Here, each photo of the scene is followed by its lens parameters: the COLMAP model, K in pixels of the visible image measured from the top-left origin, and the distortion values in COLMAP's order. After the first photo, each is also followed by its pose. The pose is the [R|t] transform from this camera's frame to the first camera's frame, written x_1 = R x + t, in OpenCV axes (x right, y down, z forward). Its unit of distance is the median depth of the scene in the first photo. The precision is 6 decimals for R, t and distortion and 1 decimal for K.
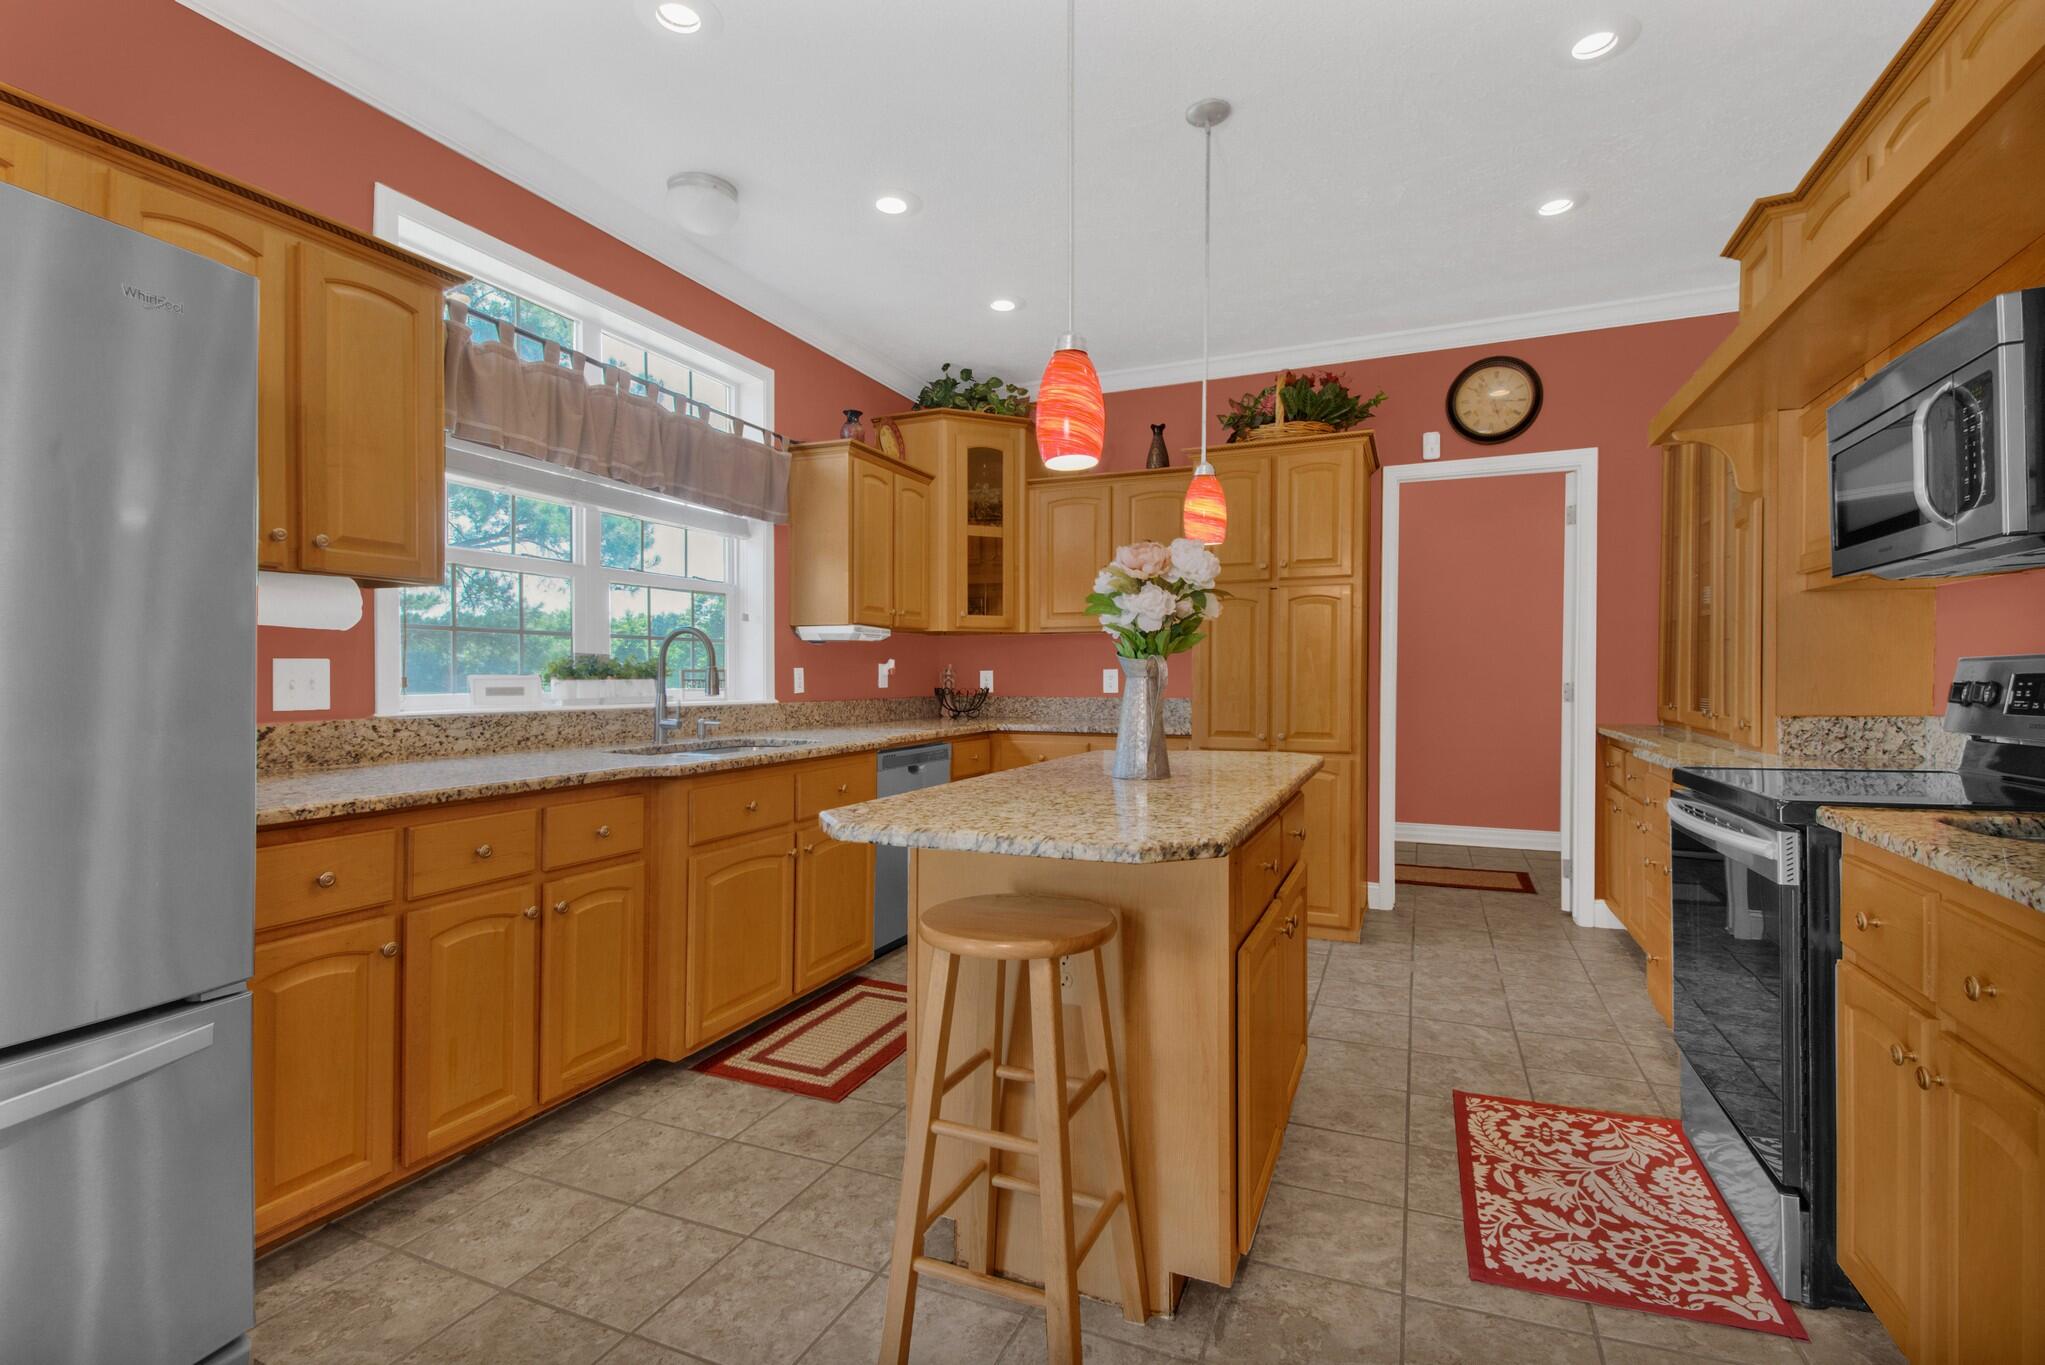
lens RADIAL K [[954.3, 0, 1006.7], [0, 954.3, 675.0], [0, 0, 1]] dist [0.031834, -0.010600]
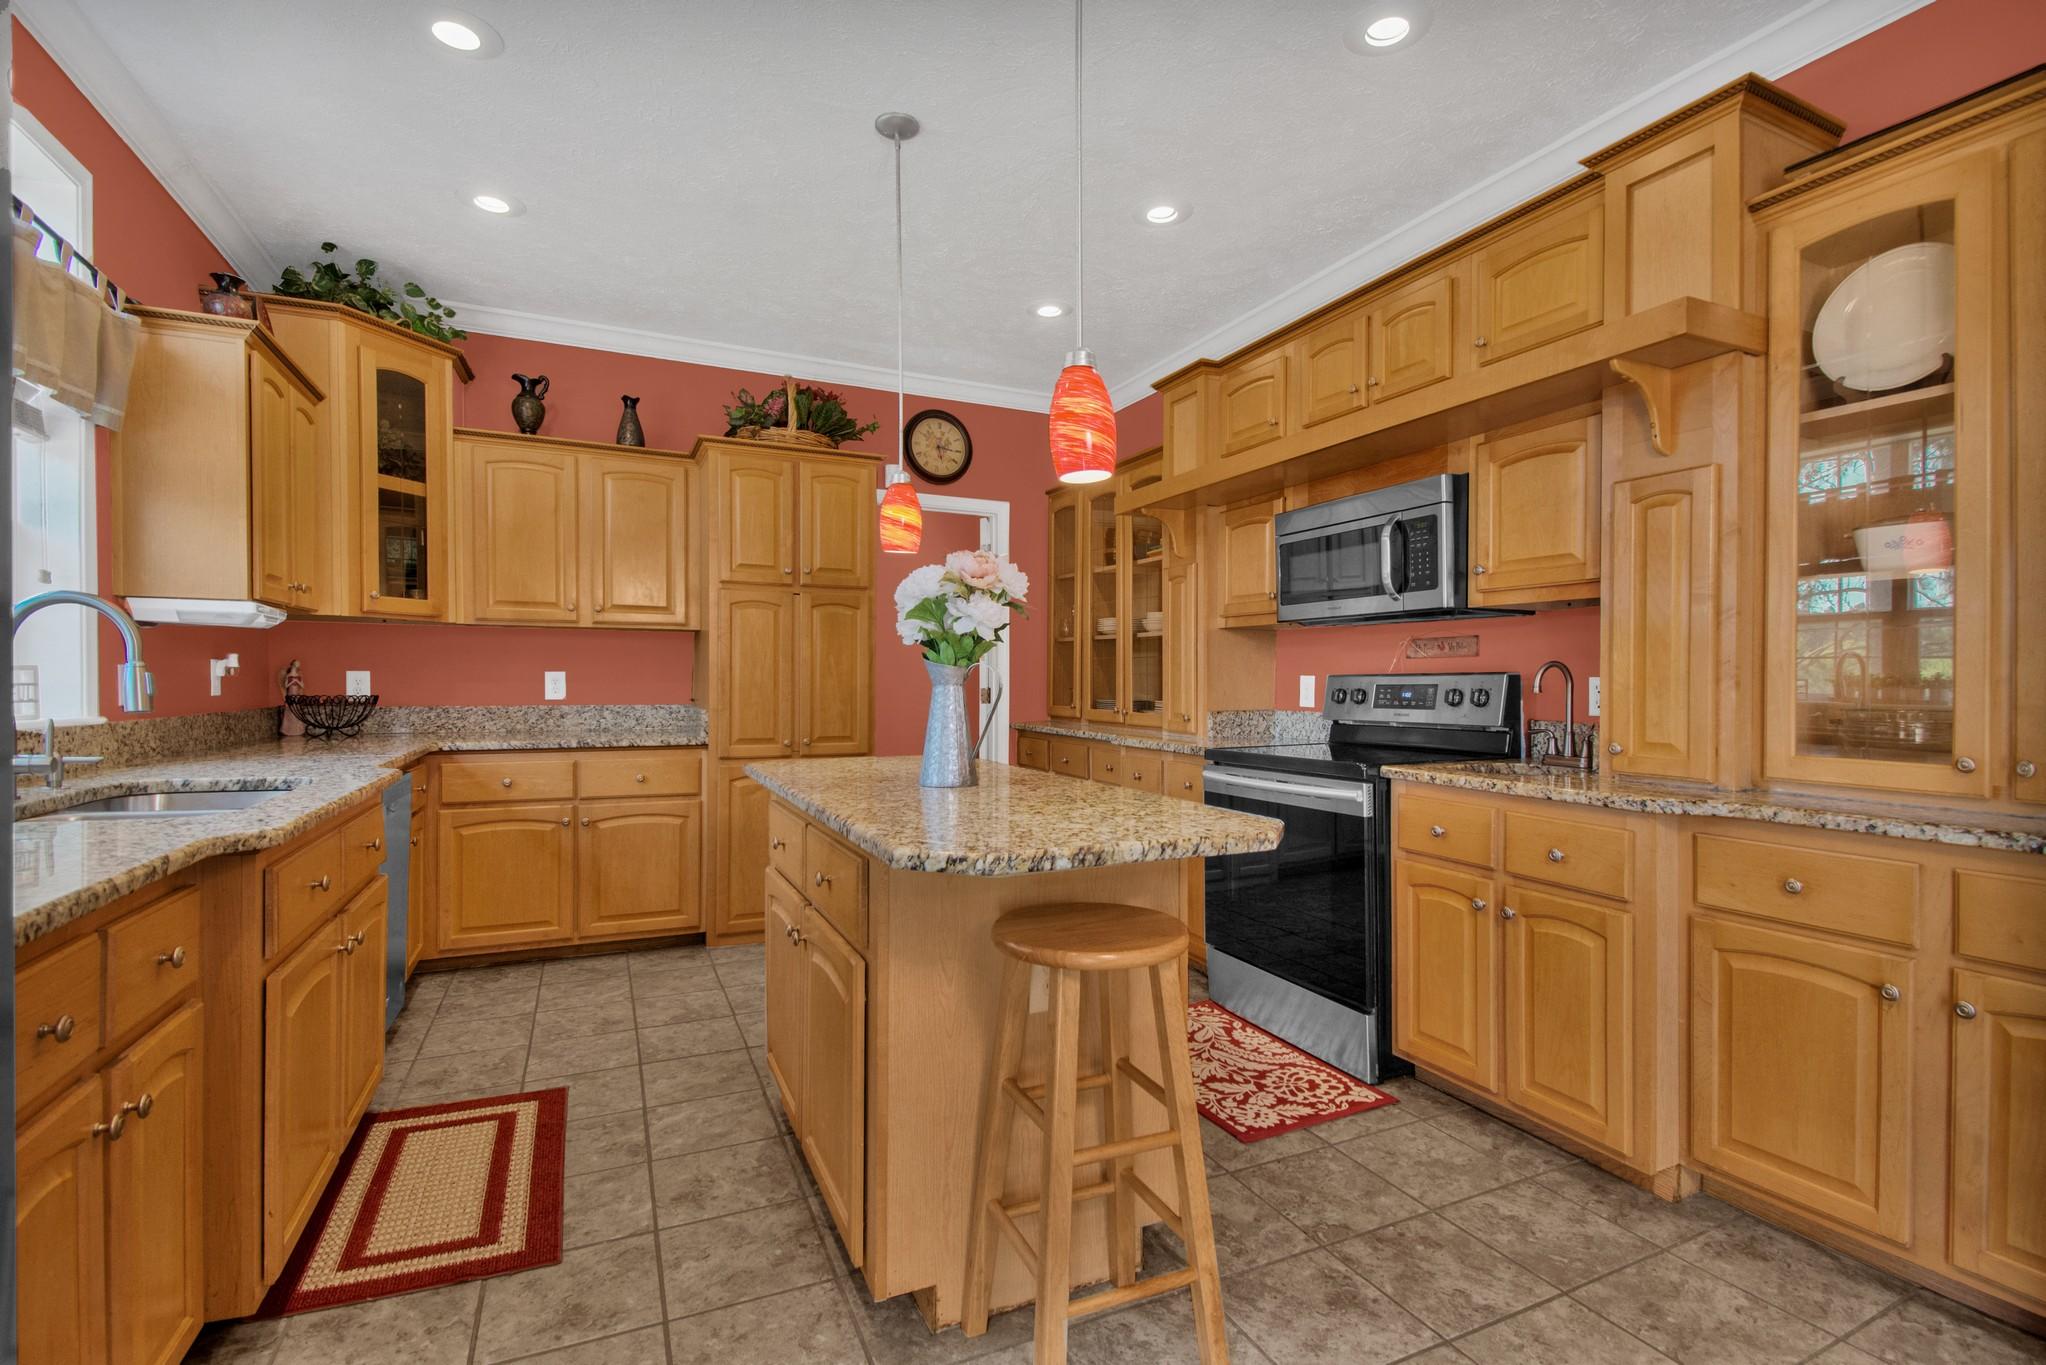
lens RADIAL K [[954.8, 0, 1025.9], [0, 954.8, 684.2], [0, 0, 1]] dist [0.031834, -0.010600]
pose [[0.676596, 0.003536, 0.736346, -0.305615], [-0.007340, 0.999971, 0.001942, 0.000079], [-0.736317, -0.006719, 0.676603, 0.152588]]
